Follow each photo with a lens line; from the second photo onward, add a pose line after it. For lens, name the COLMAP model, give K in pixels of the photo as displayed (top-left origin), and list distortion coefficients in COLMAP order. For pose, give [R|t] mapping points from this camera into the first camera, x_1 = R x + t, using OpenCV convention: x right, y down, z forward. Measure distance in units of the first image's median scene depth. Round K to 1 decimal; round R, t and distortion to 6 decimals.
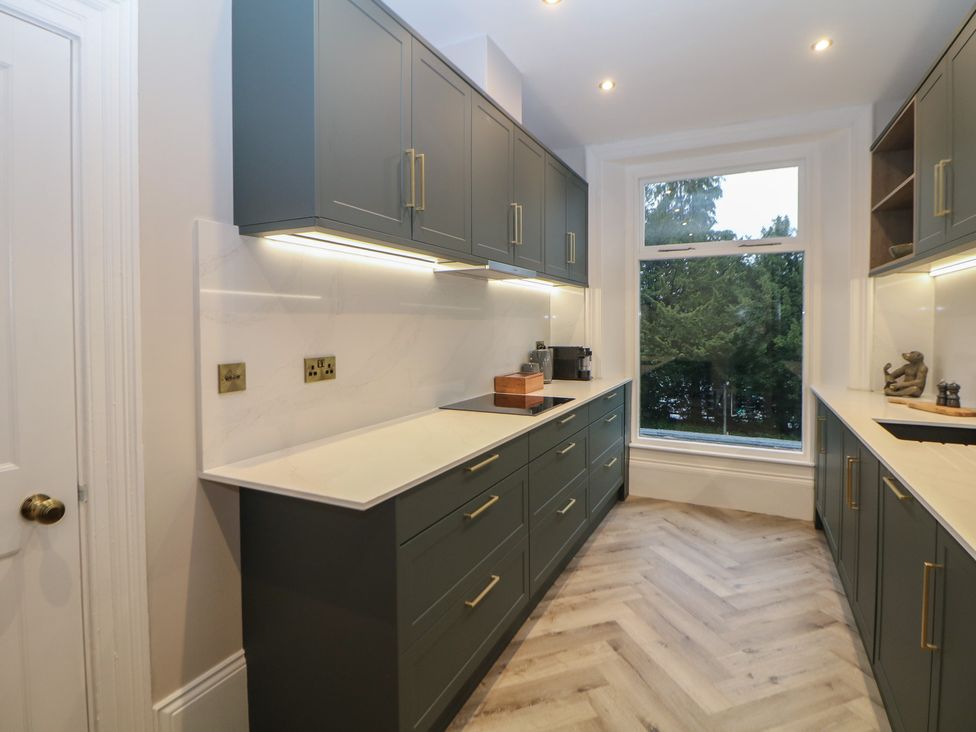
lens RADIAL K [[506.9, 0, 493.7], [0, 506.9, 336.6], [0, 0, 1]] dist [-0.000885, -0.013173]
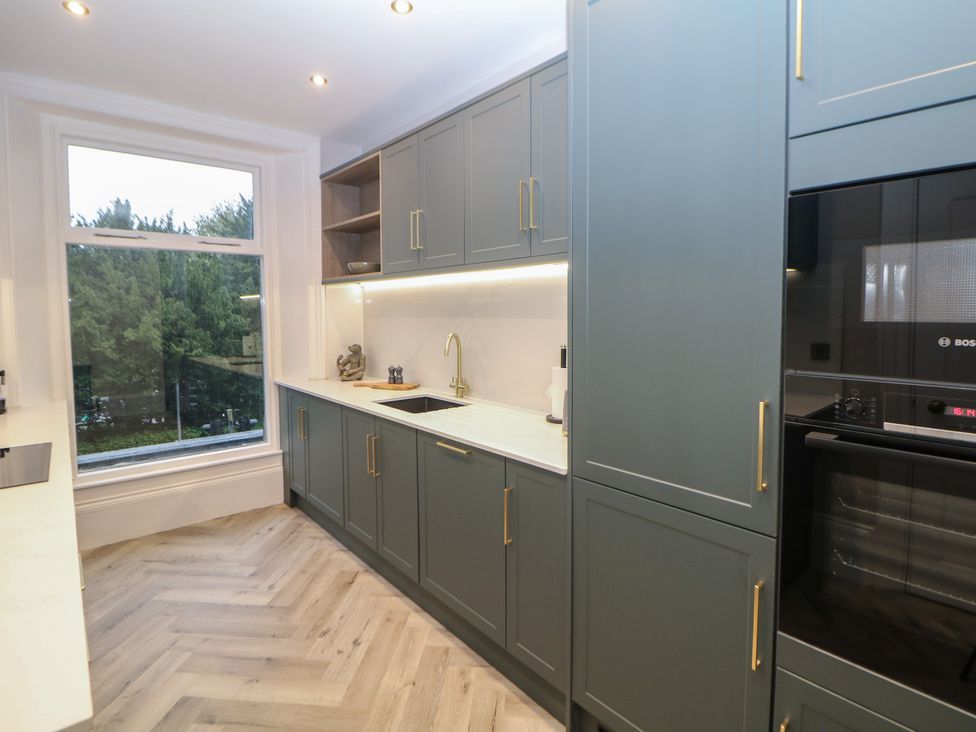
lens RADIAL K [[506.9, 0, 493.7], [0, 506.9, 336.6], [0, 0, 1]] dist [-0.000885, -0.013173]
pose [[0.389112, -0.048124, 0.919933, -0.228023], [0.029954, 0.998767, 0.039578, -0.032062], [-0.920703, 0.012156, 0.390074, 0.167620]]
